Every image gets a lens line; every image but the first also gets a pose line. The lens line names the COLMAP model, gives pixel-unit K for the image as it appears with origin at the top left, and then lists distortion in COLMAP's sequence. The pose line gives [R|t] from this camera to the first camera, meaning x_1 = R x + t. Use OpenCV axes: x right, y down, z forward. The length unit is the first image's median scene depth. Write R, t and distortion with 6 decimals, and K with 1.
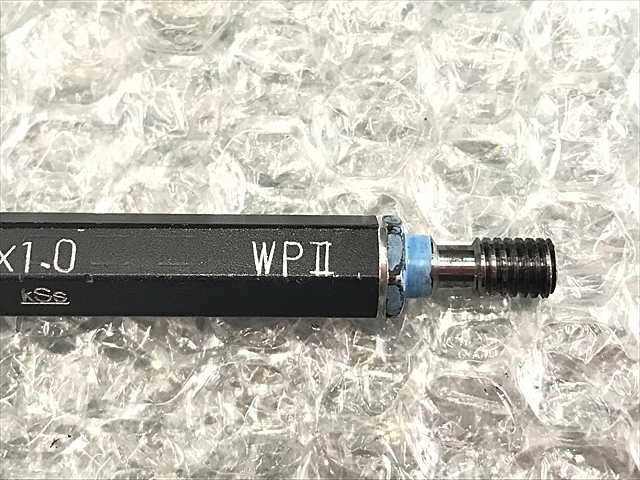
lens RADIAL K [[1123.3, 0, 320.4], [0, 1123.3, 241.8], [0, 0, 1]] dist [0.285659, 0.000000]
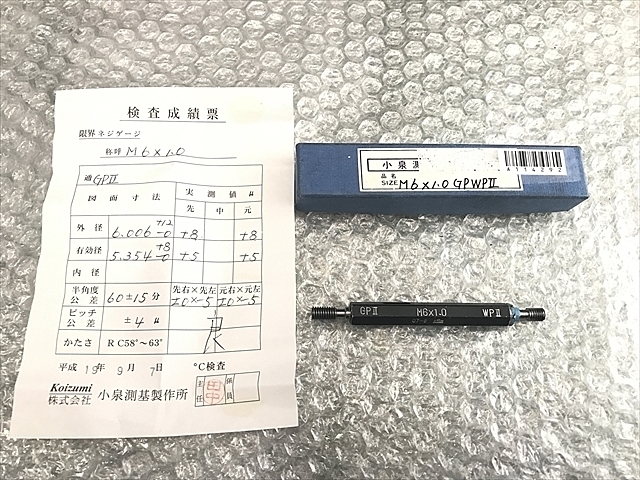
lens RADIAL K [[521.3, 0, 321.0], [0, 521.3, 235.4], [0, 0, 1]] dist [-0.032608, -0.004031]
pose [[0.999819, 0.004925, 0.018366, -0.762465], [-0.002738, 0.993096, -0.117271, -0.049044], [-0.018817, 0.117200, 0.992930, -1.135961]]
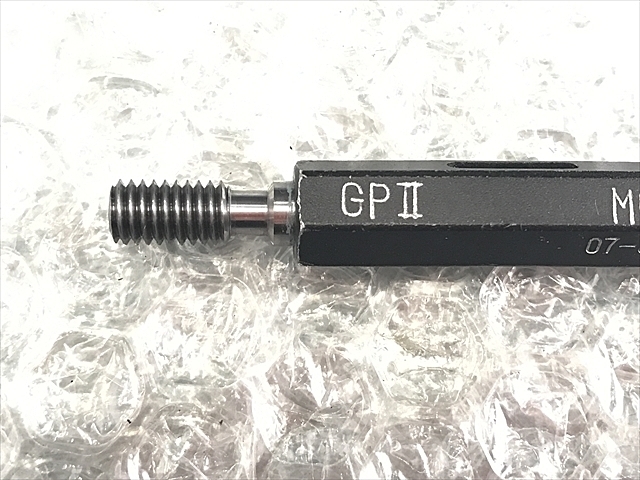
lens RADIAL K [[1123.3, 0, 319.1], [0, 1123.3, 242.7], [0, 0, 1]] dist [0.285659, 0.000000]
pose [[0.999704, 0.003719, 0.024033, -0.605123], [-0.004822, 0.998929, 0.046012, -0.001003], [-0.023836, -0.046115, 0.998652, 0.024016]]
